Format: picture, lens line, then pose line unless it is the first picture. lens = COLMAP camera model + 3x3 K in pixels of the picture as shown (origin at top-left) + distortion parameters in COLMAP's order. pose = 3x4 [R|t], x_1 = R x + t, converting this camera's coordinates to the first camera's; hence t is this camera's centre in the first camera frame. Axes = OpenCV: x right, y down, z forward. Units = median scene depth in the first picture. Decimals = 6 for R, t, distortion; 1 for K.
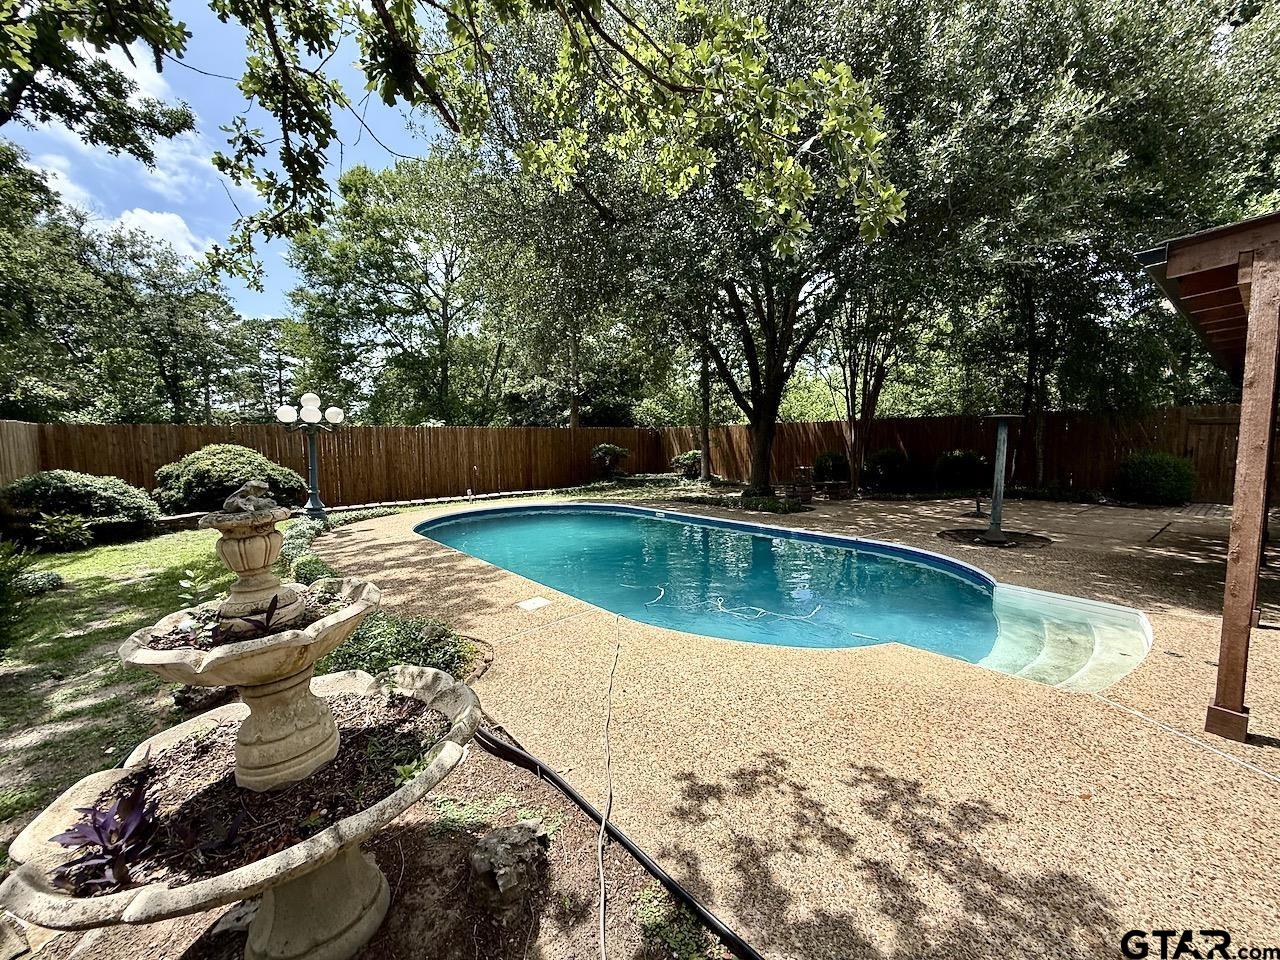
lens RADIAL K [[507.1, 0, 636.3], [0, 507.1, 480.3], [0, 0, 1]] dist [-0.000022, -0.000299]
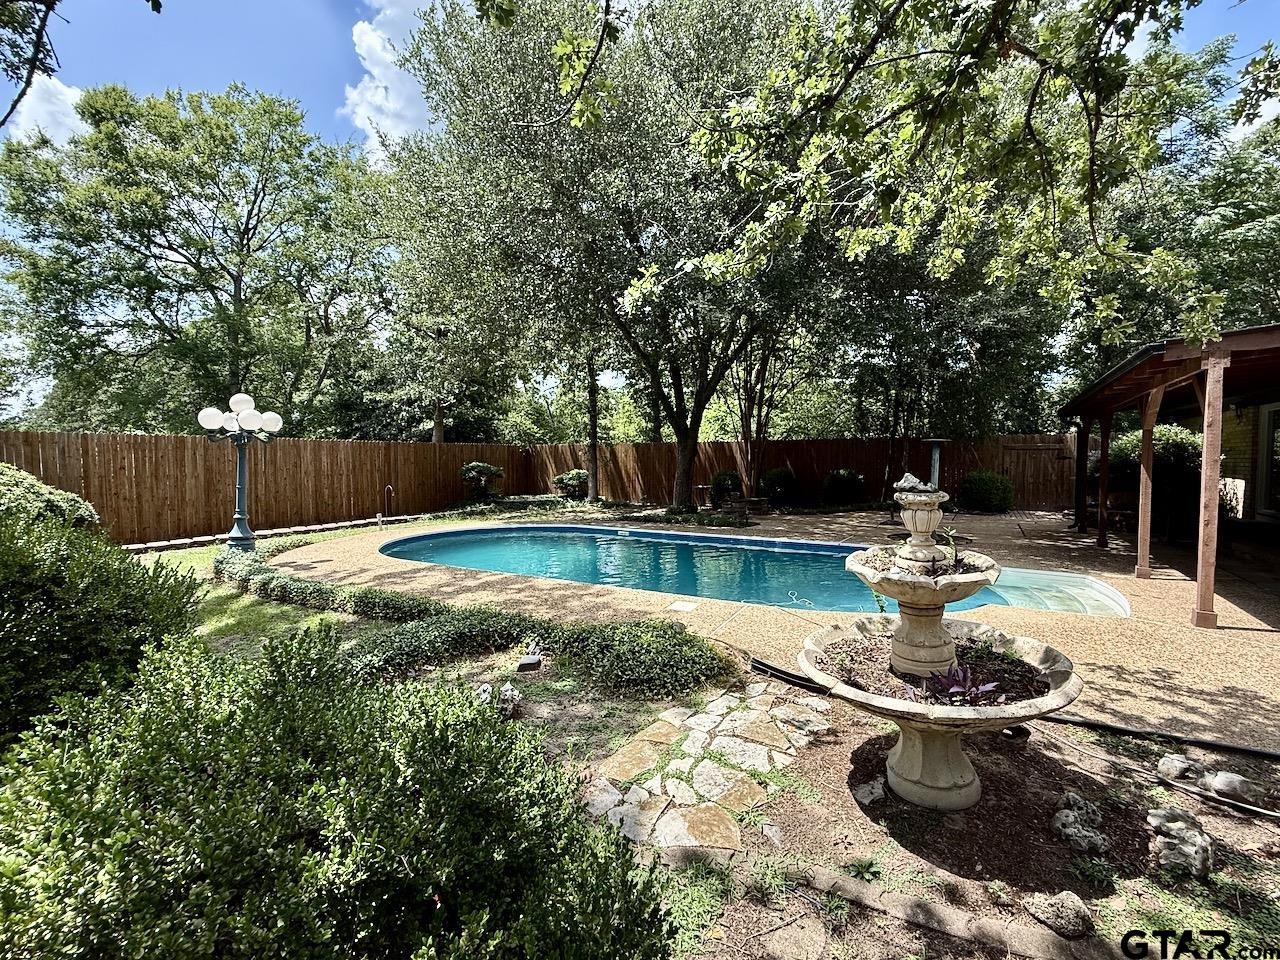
lens RADIAL K [[559.6, 0, 649.9], [0, 559.6, 480.1], [0, 0, 1]] dist [0.001339, -0.000547]
pose [[0.942880, -0.003476, 0.333114, -0.128856], [0.017699, 0.999056, -0.039674, 0.004471], [-0.332662, 0.043304, 0.942052, -0.018523]]
